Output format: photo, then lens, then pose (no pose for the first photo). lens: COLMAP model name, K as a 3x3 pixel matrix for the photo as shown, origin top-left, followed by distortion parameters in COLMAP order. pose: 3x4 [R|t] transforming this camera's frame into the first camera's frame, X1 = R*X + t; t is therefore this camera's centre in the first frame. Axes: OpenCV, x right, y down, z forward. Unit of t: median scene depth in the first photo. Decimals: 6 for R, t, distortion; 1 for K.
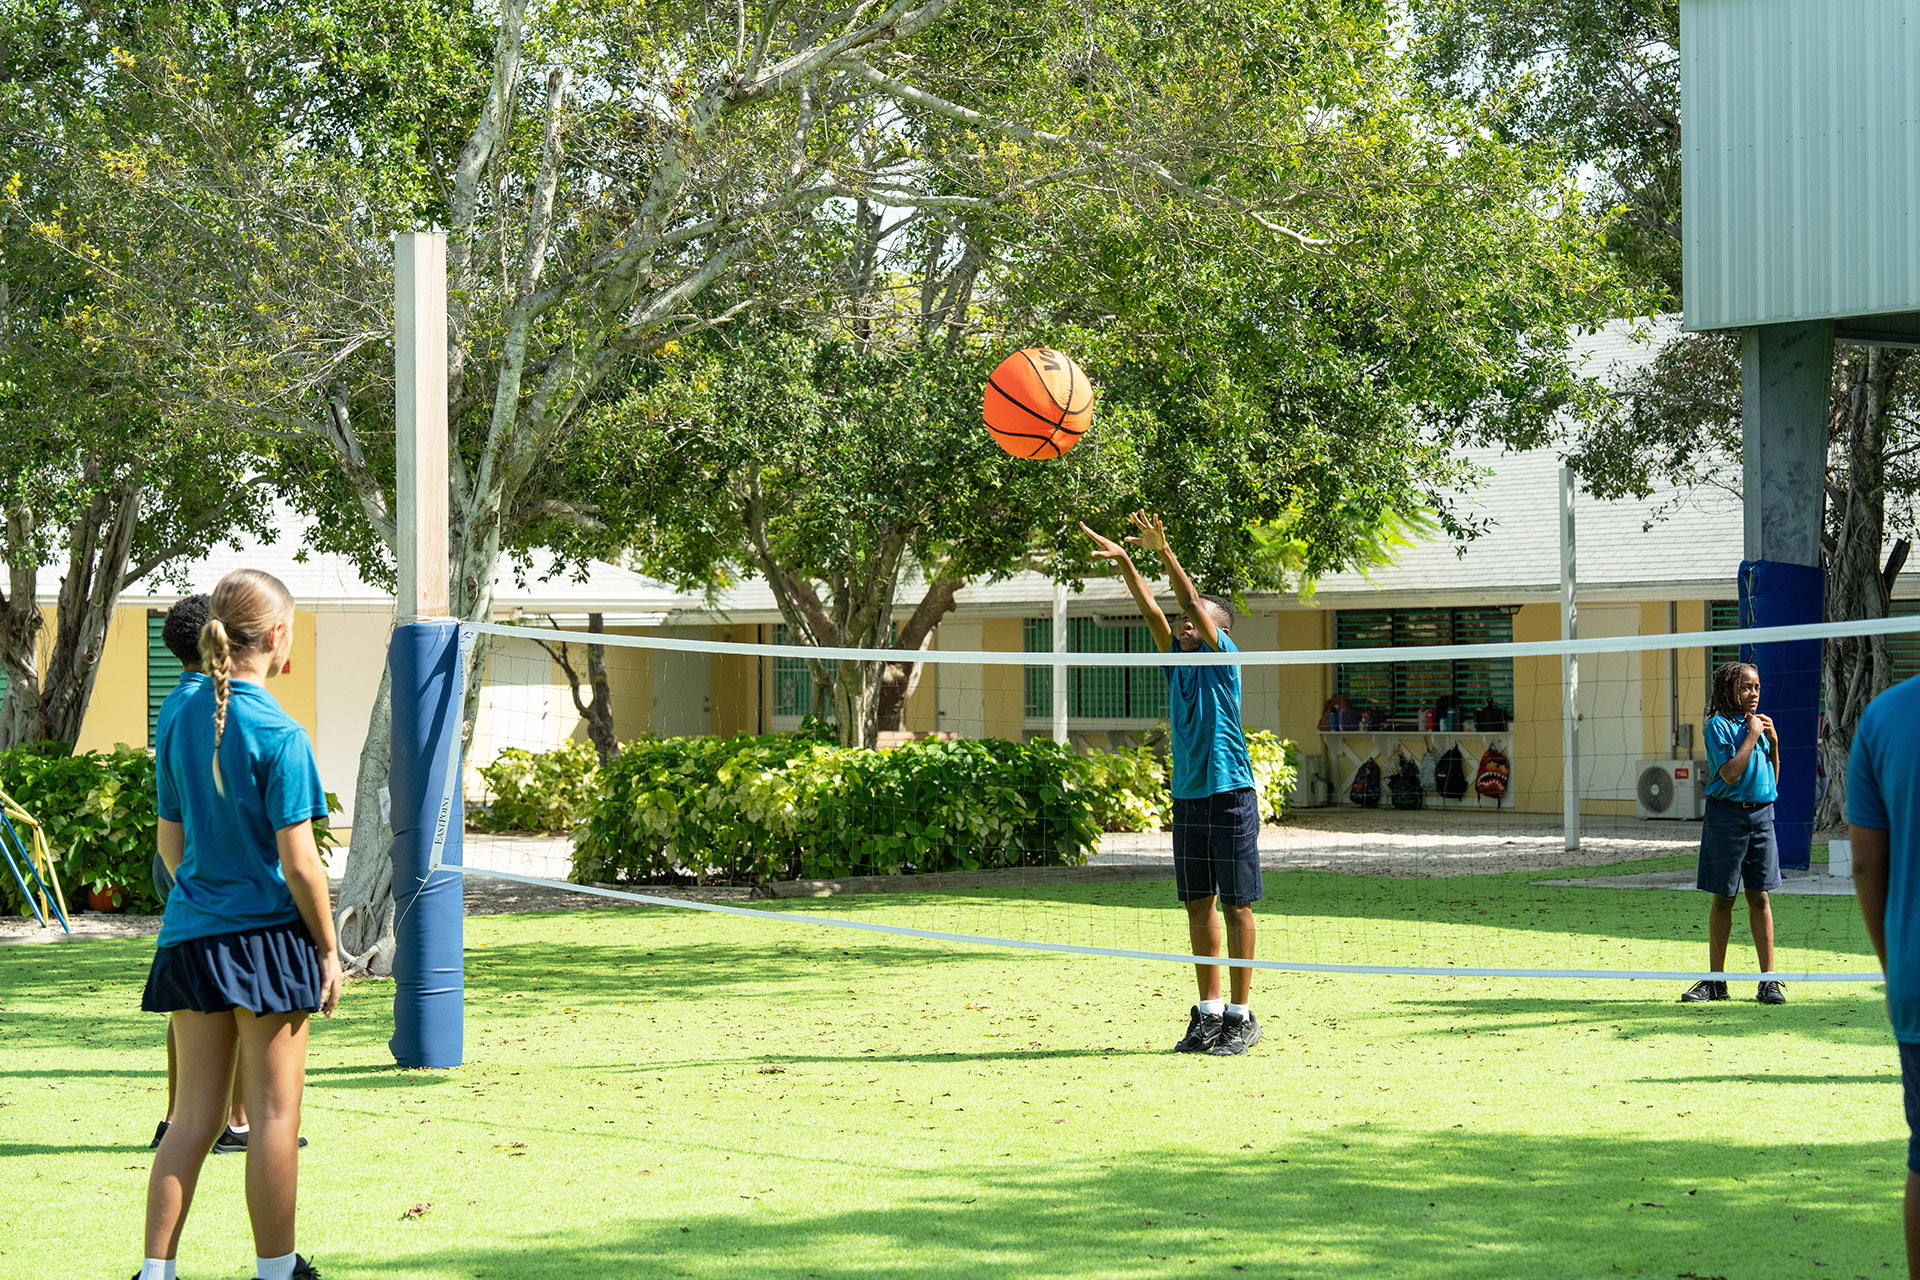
lens RADIAL K [[3653.4, 0, 960.0], [0, 3653.4, 640.0], [0, 0, 1]] dist [0.057535, 0.256929]
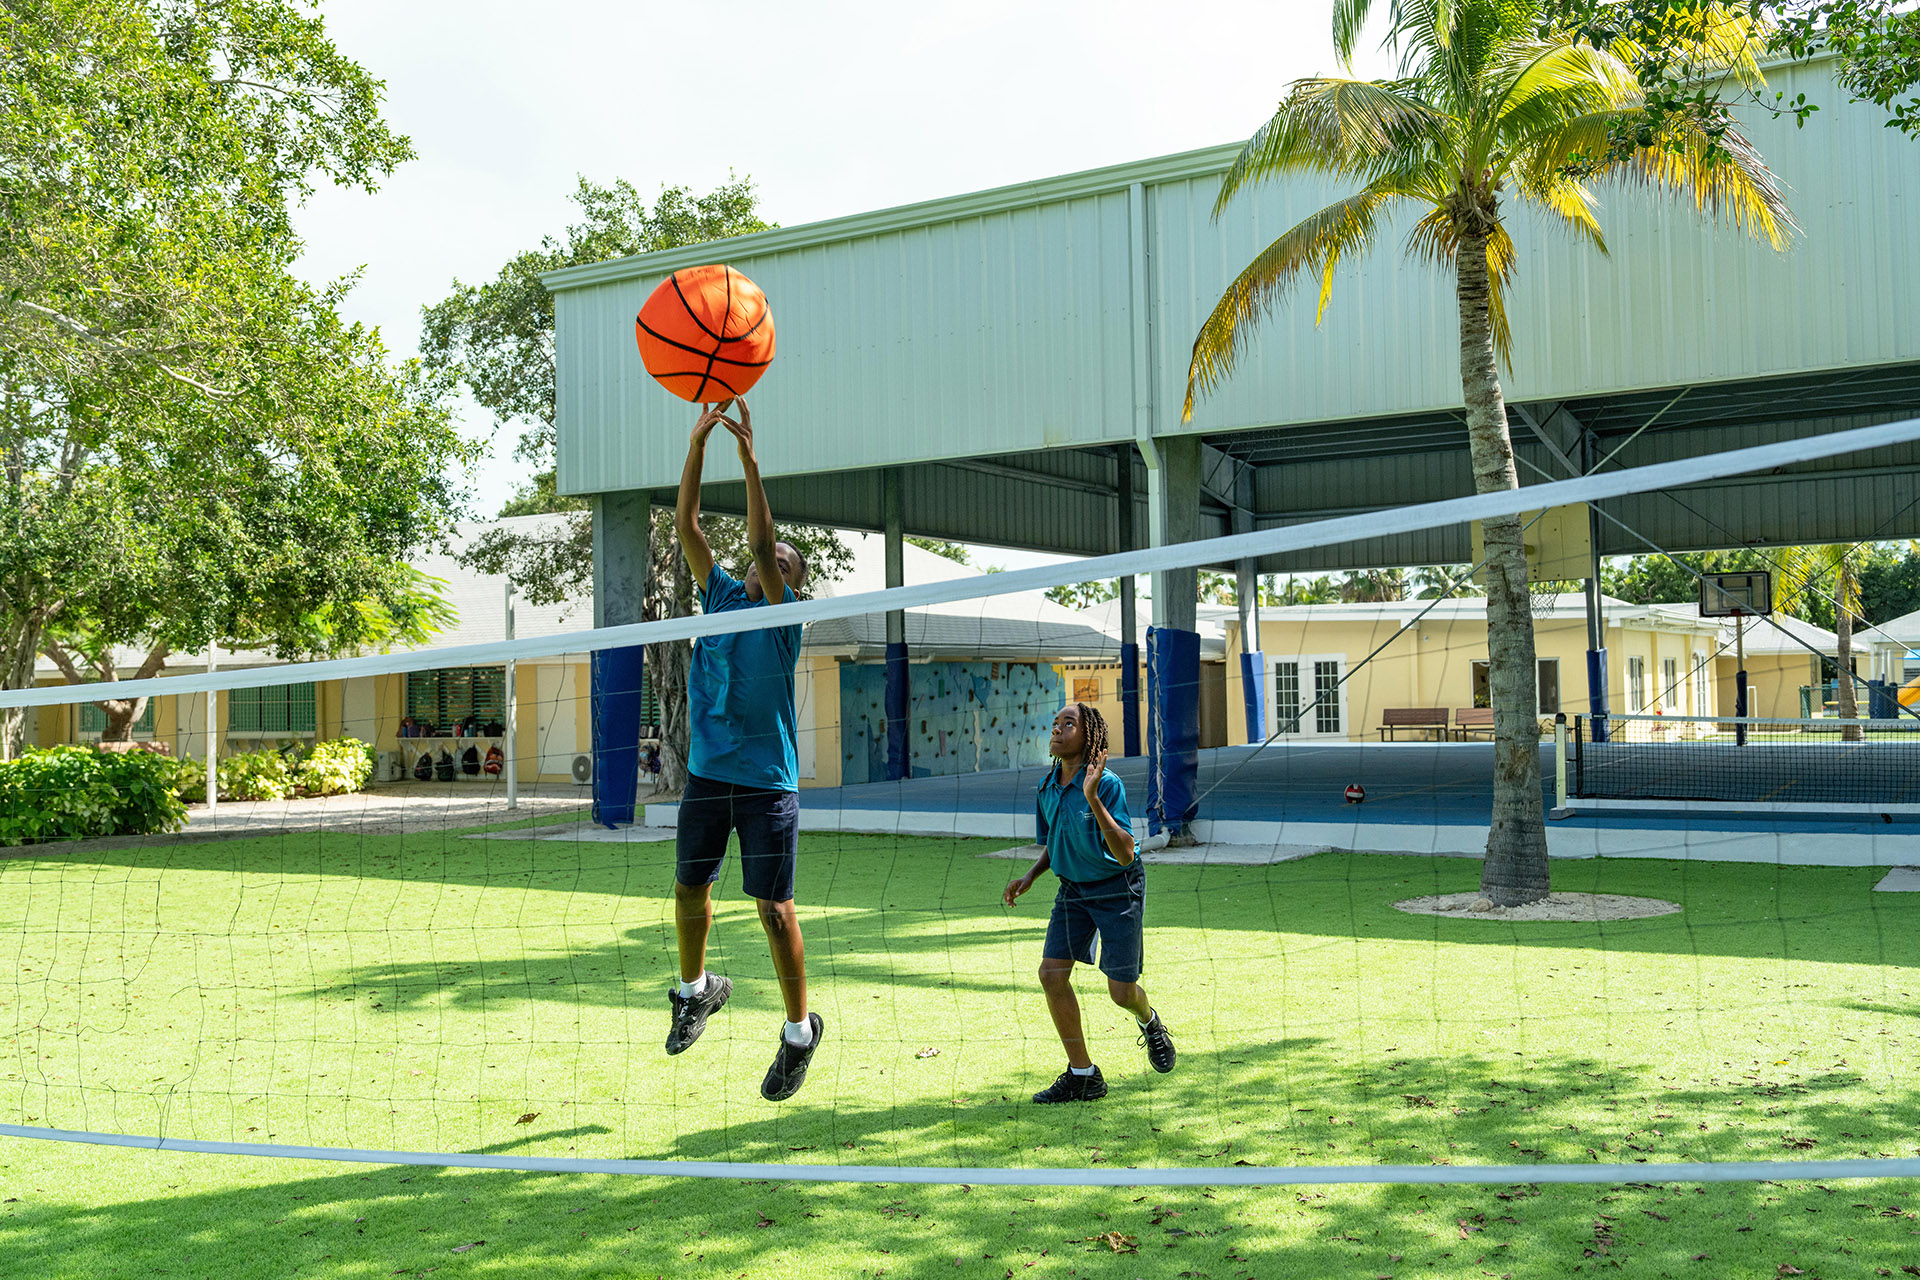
lens RADIAL K [[1779.3, 0, 960.0], [0, 1779.3, 640.0], [0, 0, 1]] dist [0.002406, 0.002435]
pose [[0.932722, 0.006064, 0.360545, 0.059470], [0.003335, 0.999671, -0.025442, 0.000913], [-0.360580, 0.024933, 0.932395, 0.147686]]
